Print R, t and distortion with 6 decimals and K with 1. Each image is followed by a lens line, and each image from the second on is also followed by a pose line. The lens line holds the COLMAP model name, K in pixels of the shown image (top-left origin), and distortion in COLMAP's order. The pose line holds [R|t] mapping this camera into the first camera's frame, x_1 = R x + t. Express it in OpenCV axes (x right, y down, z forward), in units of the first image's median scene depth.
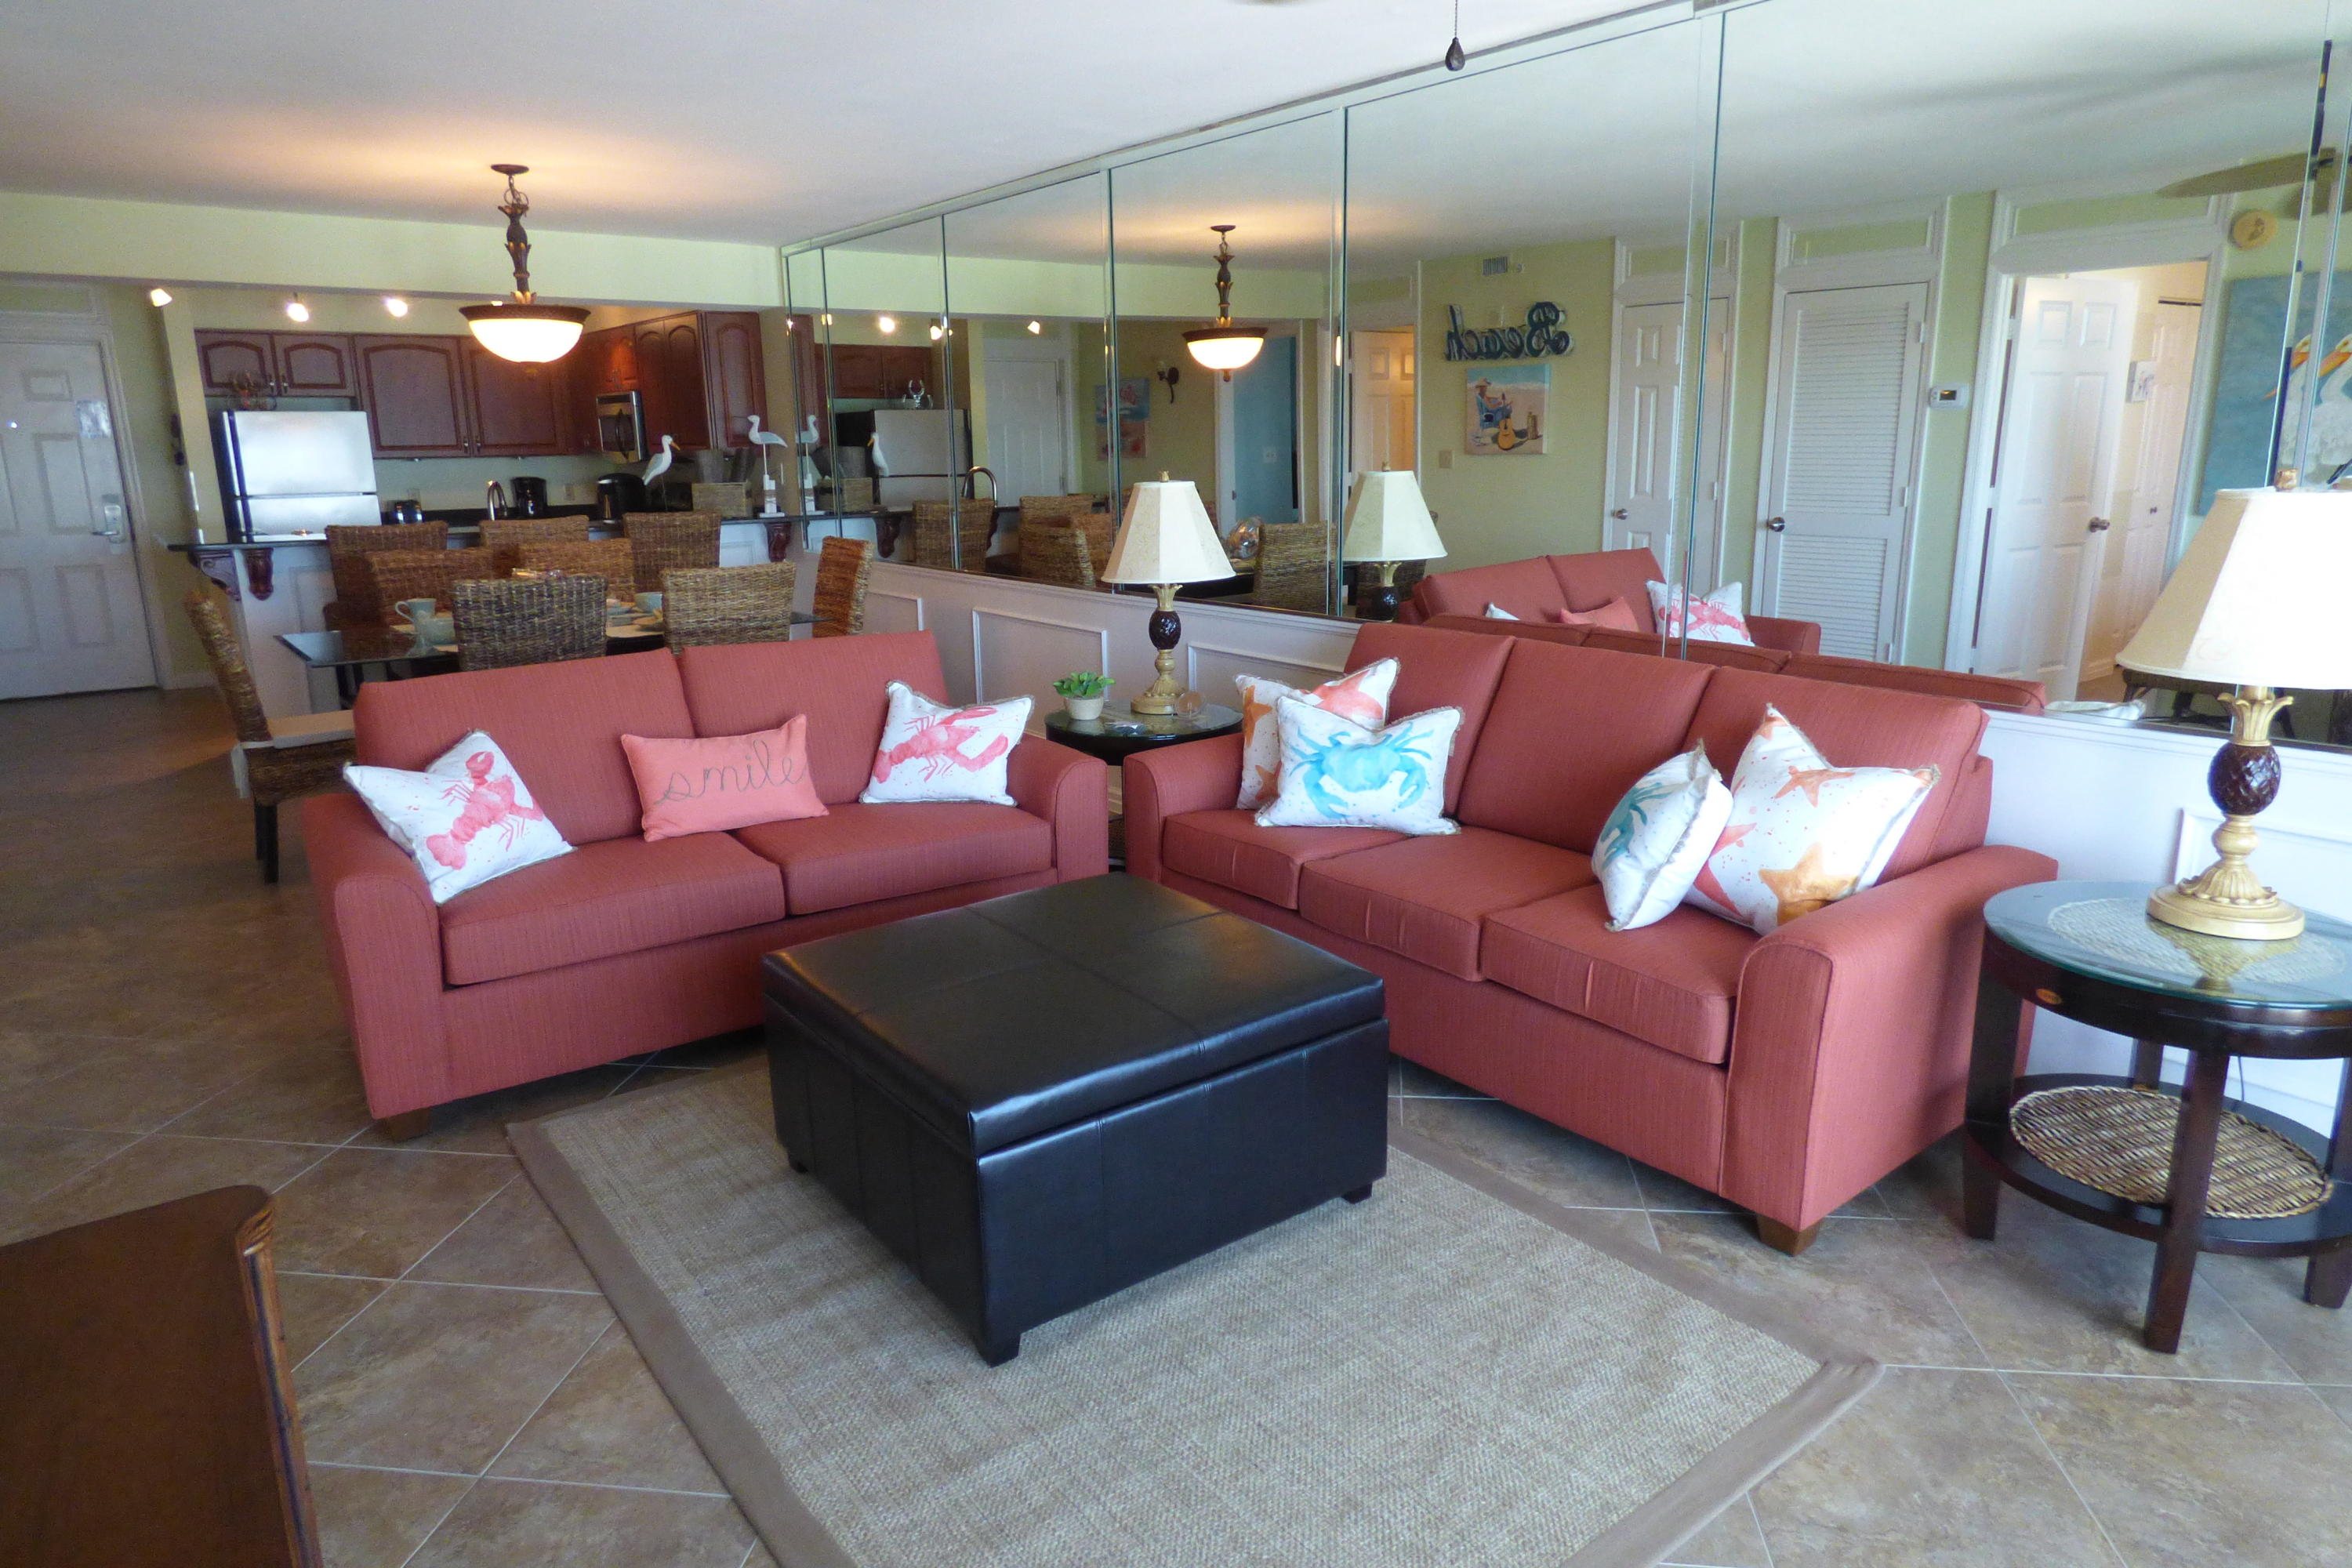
lens RADIAL K [[1448.3, 0, 1170.8], [0, 1448.3, 773.6], [0, 0, 1]] dist [0.008342, -0.003448]
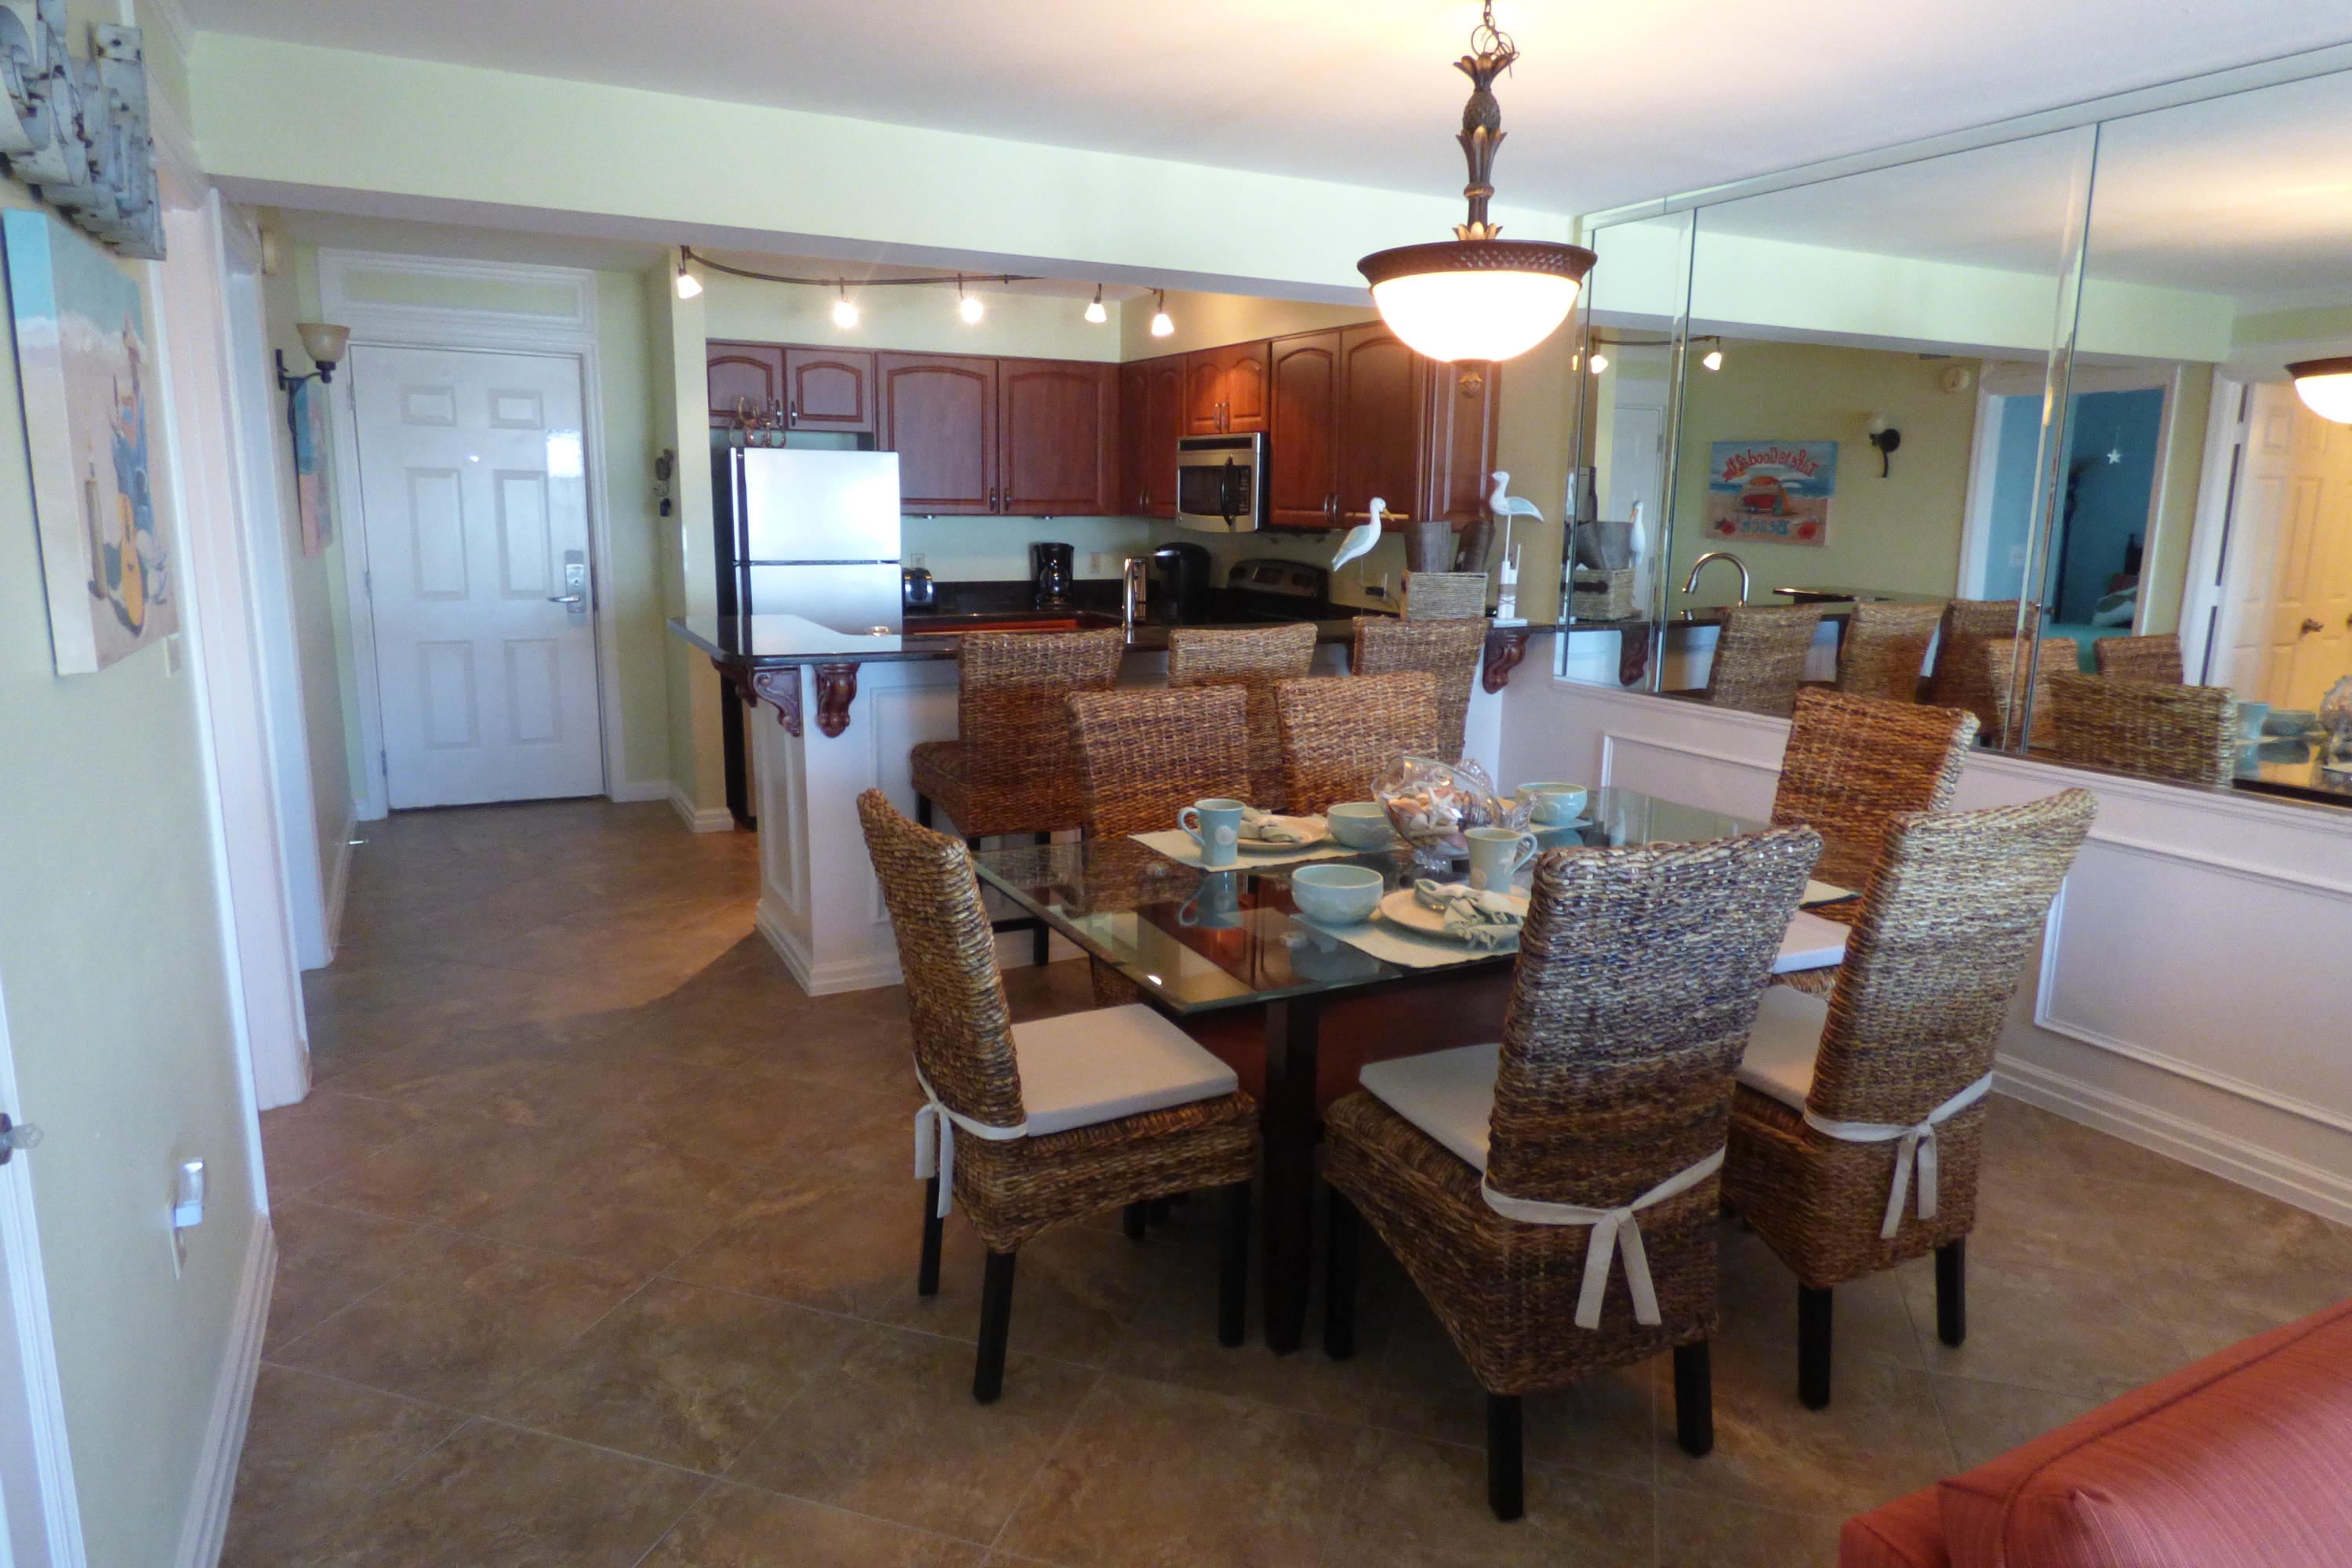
lens RADIAL K [[1448.3, 0, 1183.7], [0, 1448.3, 786.1], [0, 0, 1]] dist [0.008342, -0.003448]
pose [[0.984336, 0.062332, -0.164914, -0.279228], [-0.067459, 0.997392, -0.025672, -0.070334], [0.162884, 0.036395, 0.985974, 0.300424]]
